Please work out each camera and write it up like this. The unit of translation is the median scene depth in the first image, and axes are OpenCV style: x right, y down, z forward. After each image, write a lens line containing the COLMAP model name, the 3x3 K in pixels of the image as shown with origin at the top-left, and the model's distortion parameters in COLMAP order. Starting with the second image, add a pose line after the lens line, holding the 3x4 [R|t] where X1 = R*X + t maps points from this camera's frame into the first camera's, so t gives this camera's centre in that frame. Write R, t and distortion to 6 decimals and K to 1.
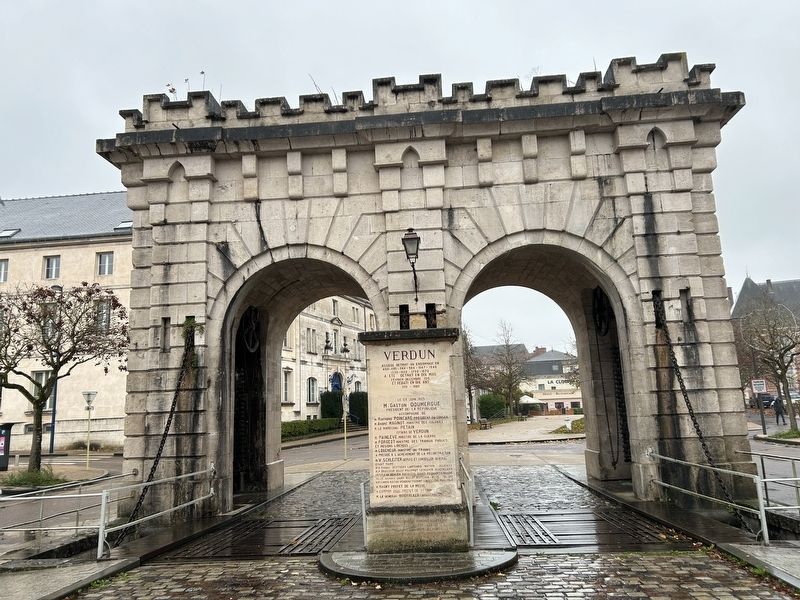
lens RADIAL K [[608.7, 0, 400.0], [0, 608.7, 300.0], [0, 0, 1]] dist [0.079674, -0.107194]
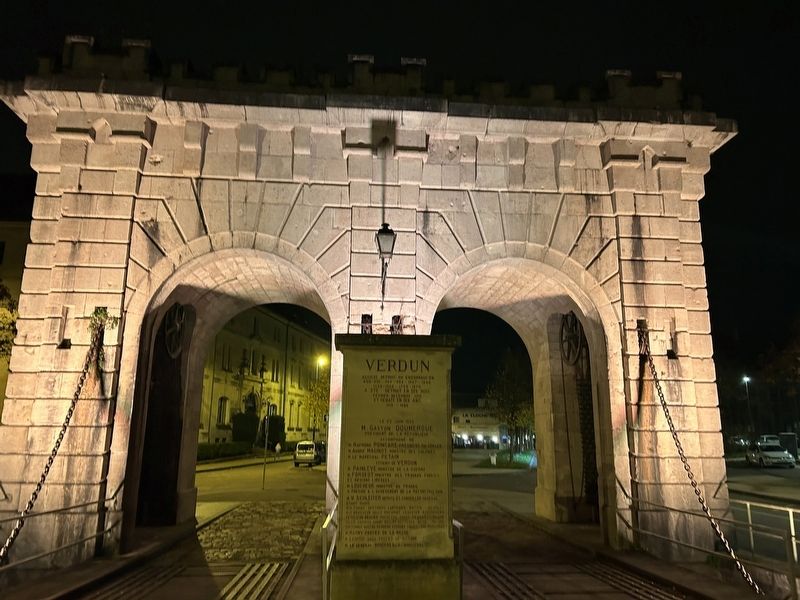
lens RADIAL K [[608.5, 0, 411.2], [0, 608.5, 309.2], [0, 0, 1]] dist [0.033623, -0.007079]
pose [[0.985305, 0.081954, 0.149858, -0.058493], [-0.076992, 0.996283, -0.038626, 0.029304], [-0.152466, 0.026520, 0.987953, 0.133492]]
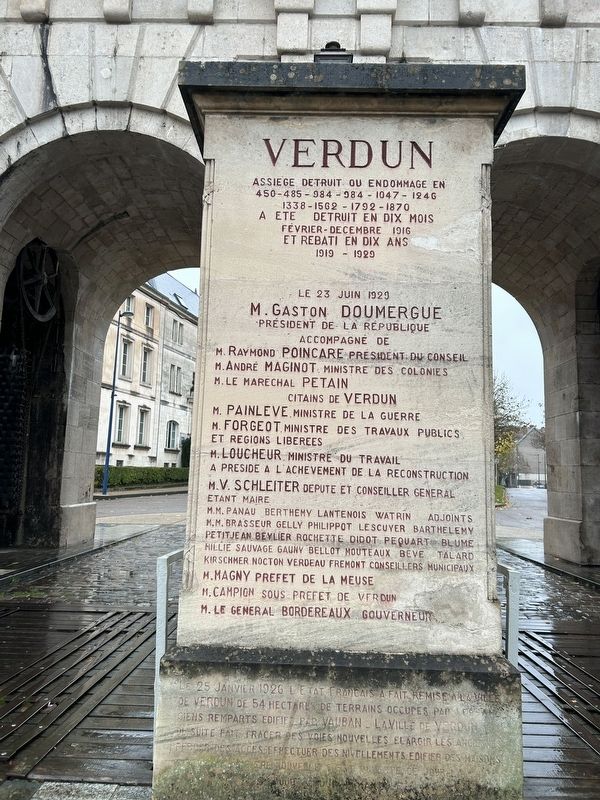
lens RADIAL K [[608.7, 0, 300.0], [0, 608.7, 400.0], [0, 0, 1]] dist [0.079674, -0.107194]
pose [[0.996140, 0.076402, 0.043215, -0.007584], [-0.078799, 0.995272, 0.056778, 0.124432], [-0.038672, -0.059964, 0.997451, 0.437484]]
